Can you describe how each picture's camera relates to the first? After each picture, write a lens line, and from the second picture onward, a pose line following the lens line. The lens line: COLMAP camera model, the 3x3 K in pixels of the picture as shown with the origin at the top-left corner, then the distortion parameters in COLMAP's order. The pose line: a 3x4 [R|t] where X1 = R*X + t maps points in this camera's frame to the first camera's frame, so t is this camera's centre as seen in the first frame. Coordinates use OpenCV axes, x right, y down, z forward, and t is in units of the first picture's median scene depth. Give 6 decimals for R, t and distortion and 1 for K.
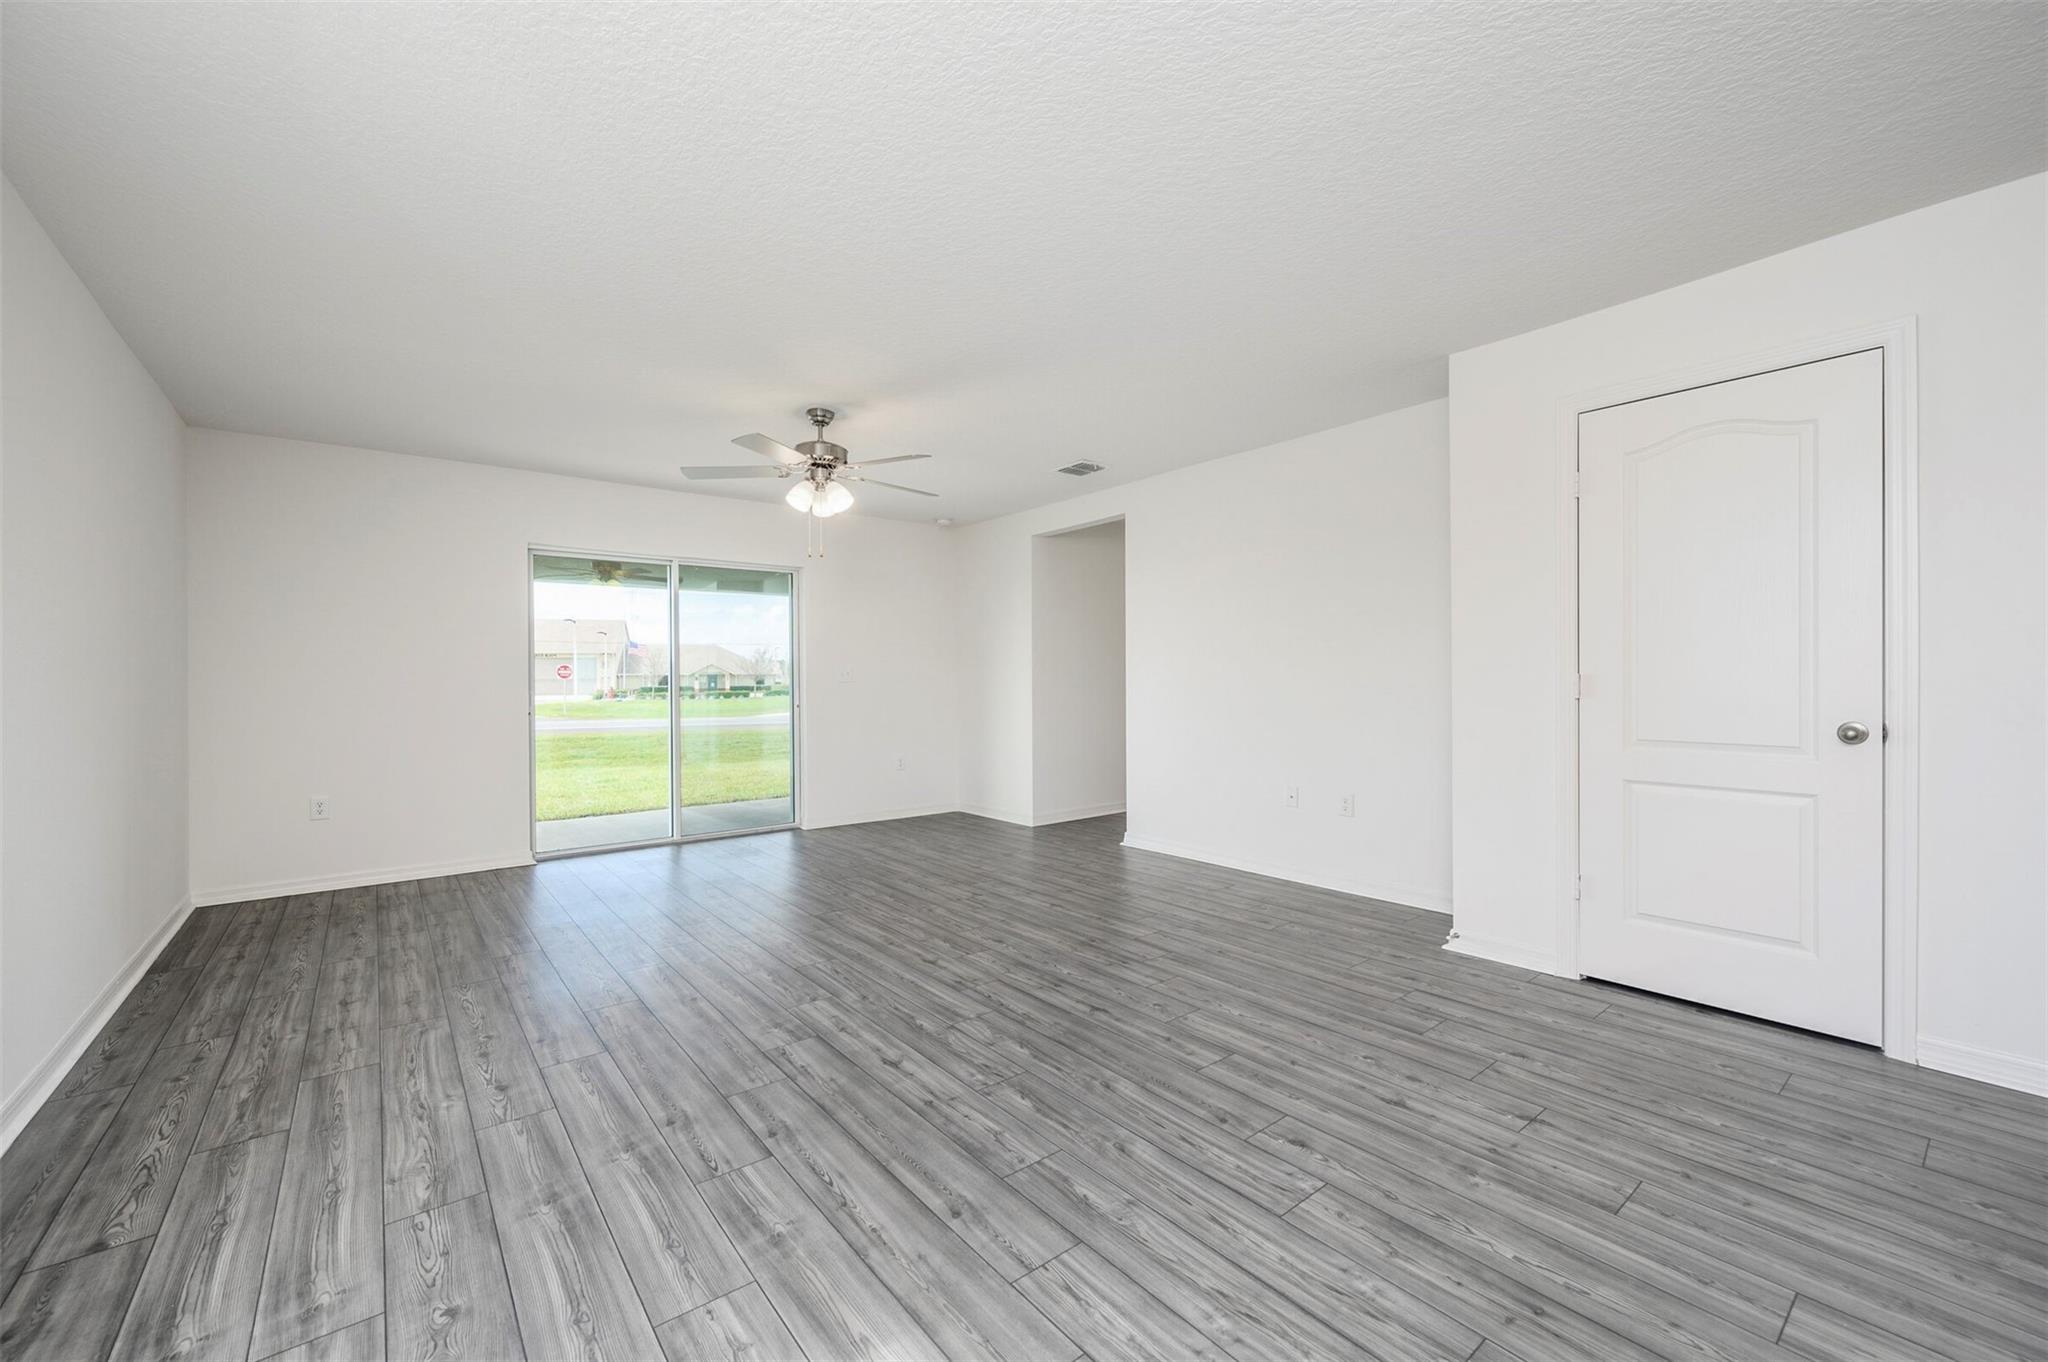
lens RADIAL K [[821.2, 0, 1024.0], [0, 821.2, 681.0], [0, 0, 1]] dist [-0.000272, 0.000532]
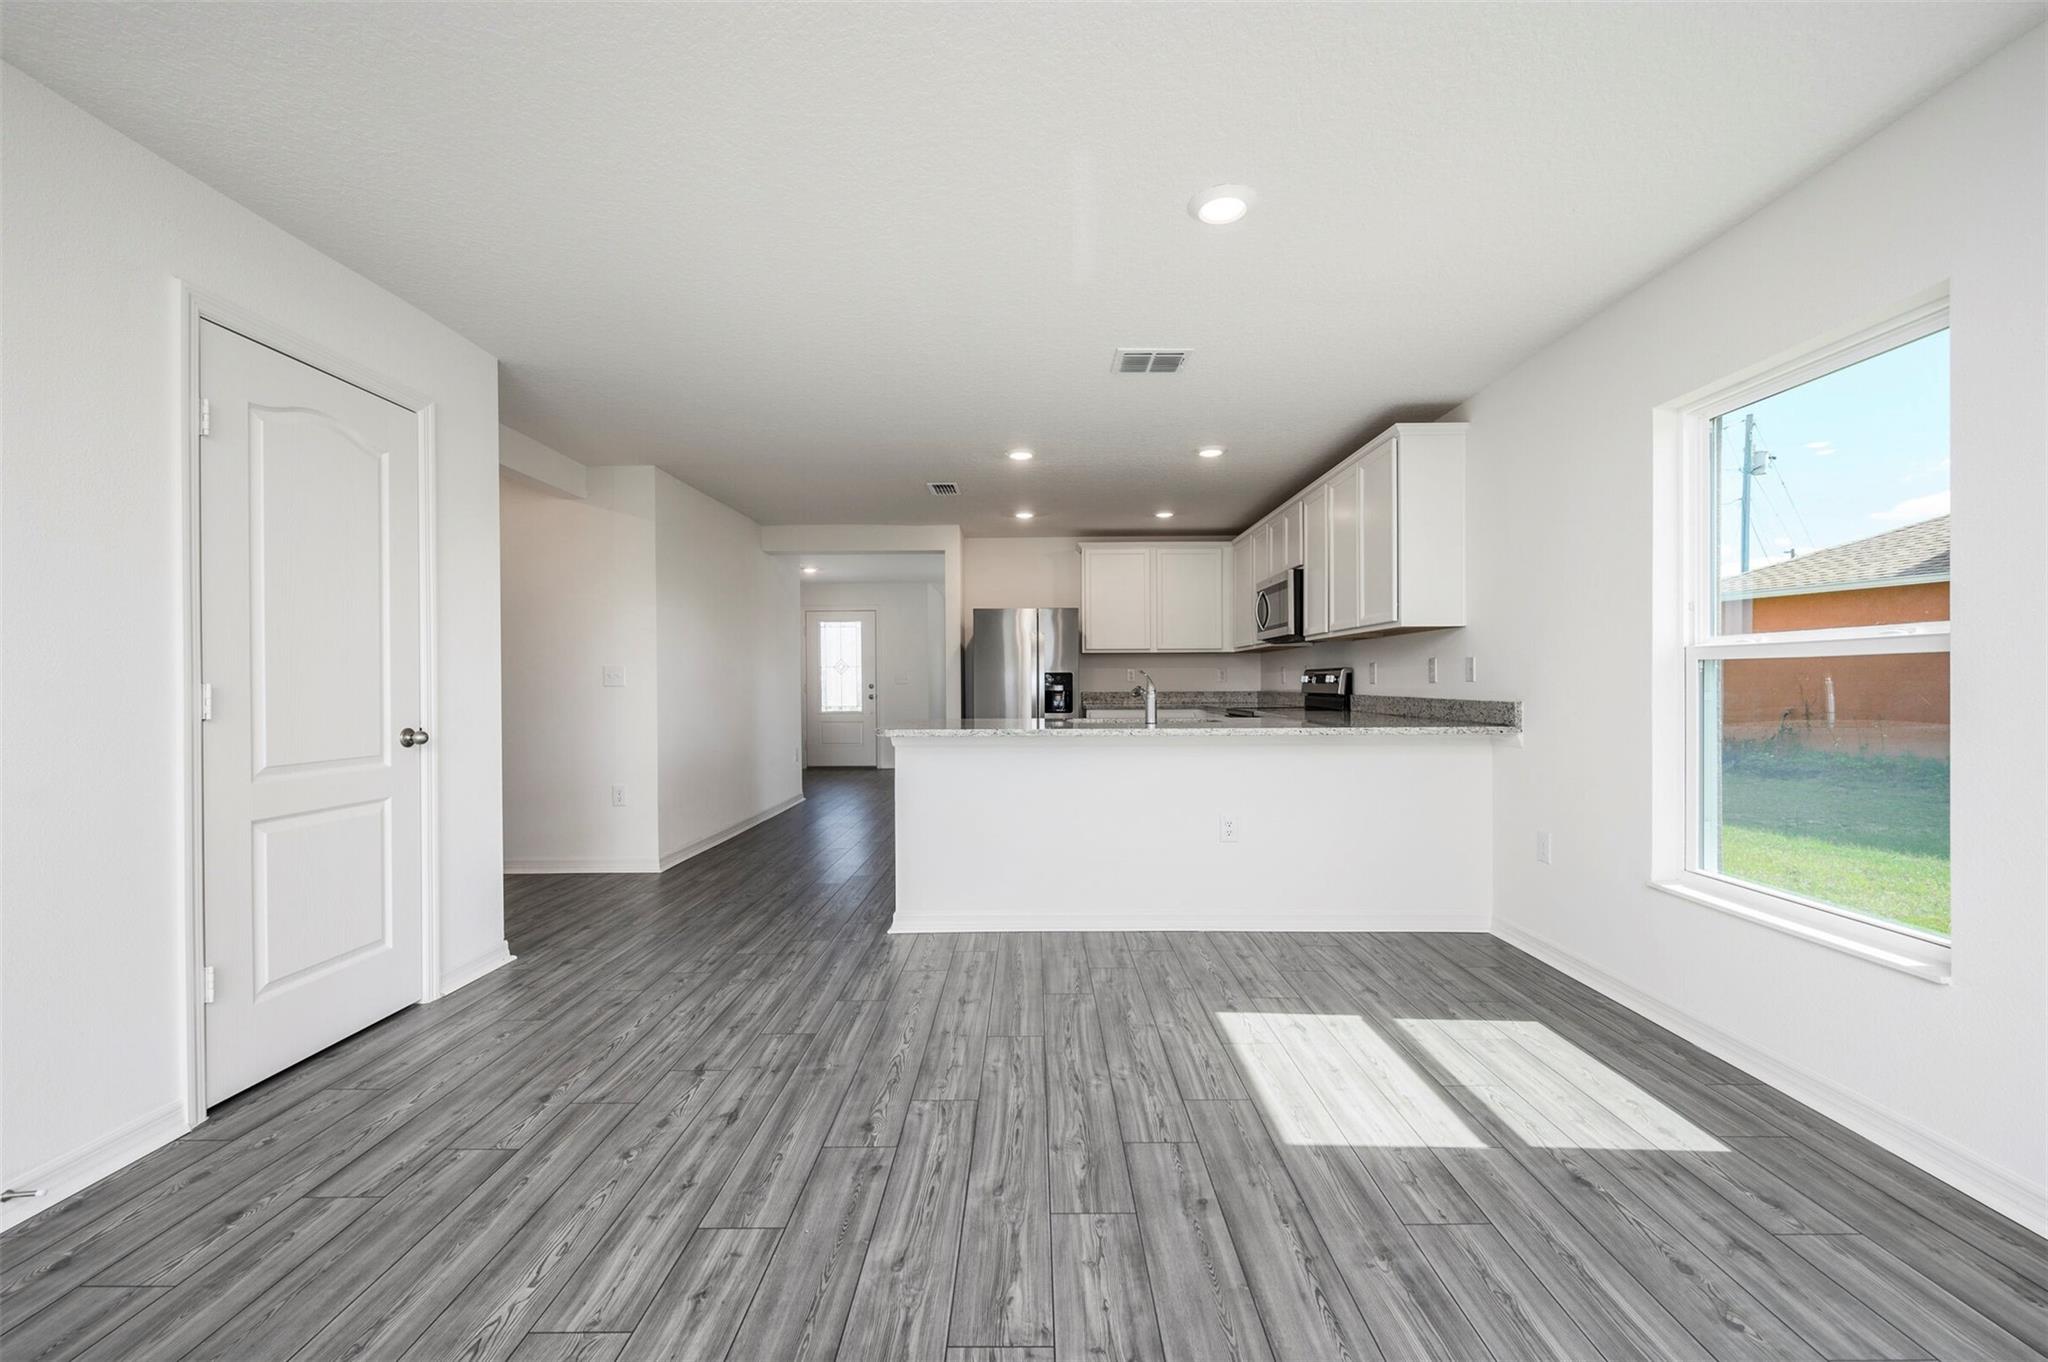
lens RADIAL K [[837.4, 0, 1027.4], [0, 837.4, 691.1], [0, 0, 1]] dist [0.000281, -0.000015]
pose [[-0.777806, 0.005171, 0.628483, -0.434492], [0.012208, 0.999902, 0.006881, 0.000379], [-0.628386, 0.013025, -0.777793, 1.472561]]
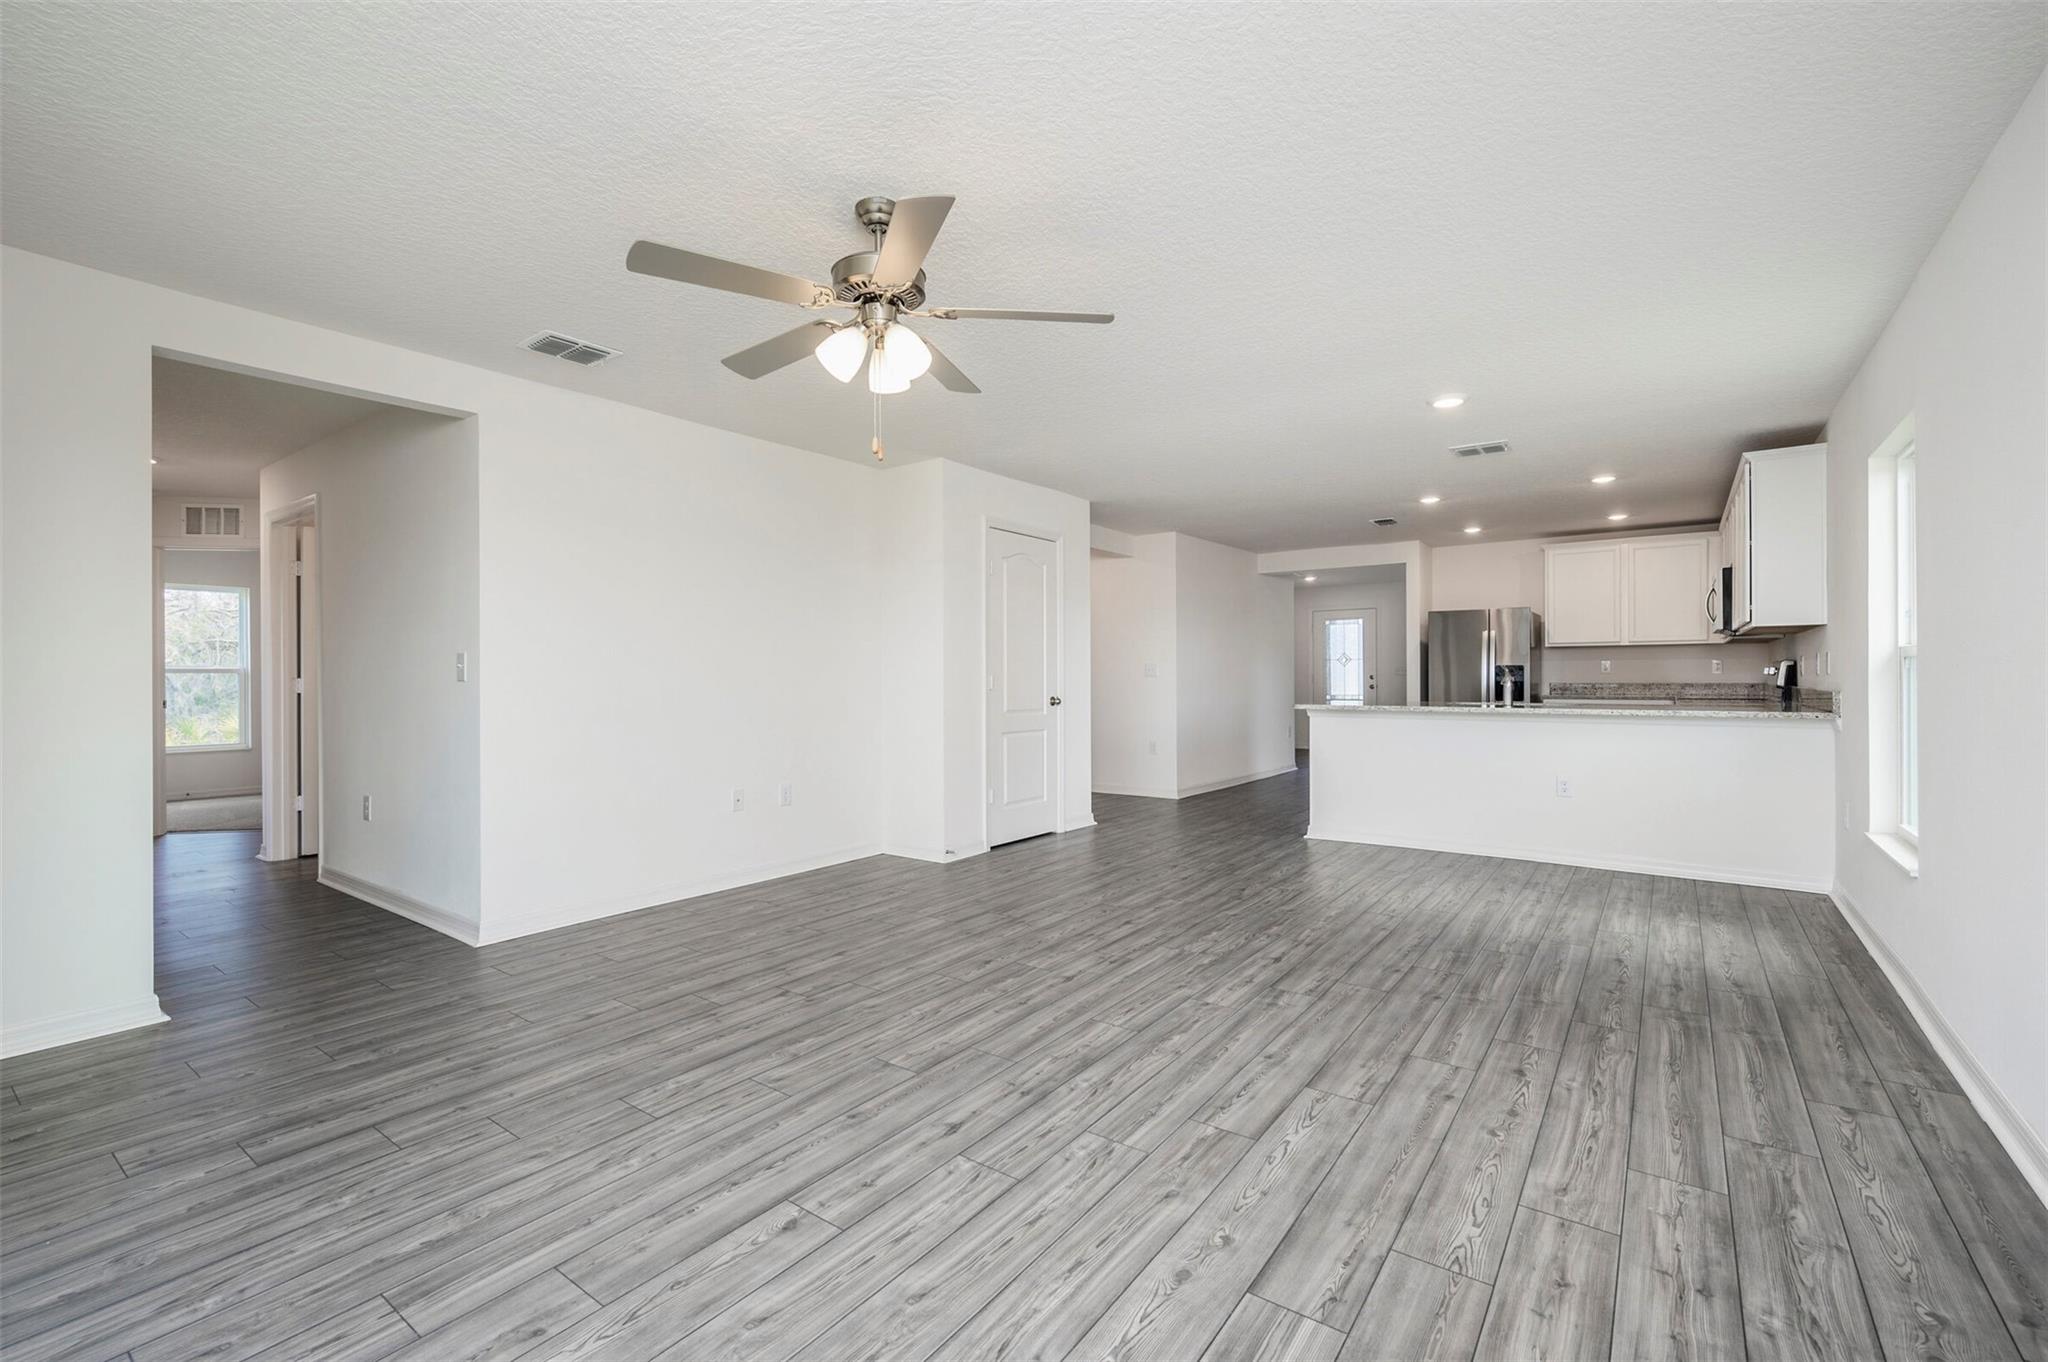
lens RADIAL K [[874.8, 0, 1024.0], [0, 874.8, 681.0], [0, 0, 1]] dist [-0.000135, 0.000490]
pose [[-0.259496, 0.002966, 0.965740, -1.525748], [0.008504, 0.999964, -0.000786, 0.005650], [-0.965707, 0.008008, -0.259511, 1.872558]]
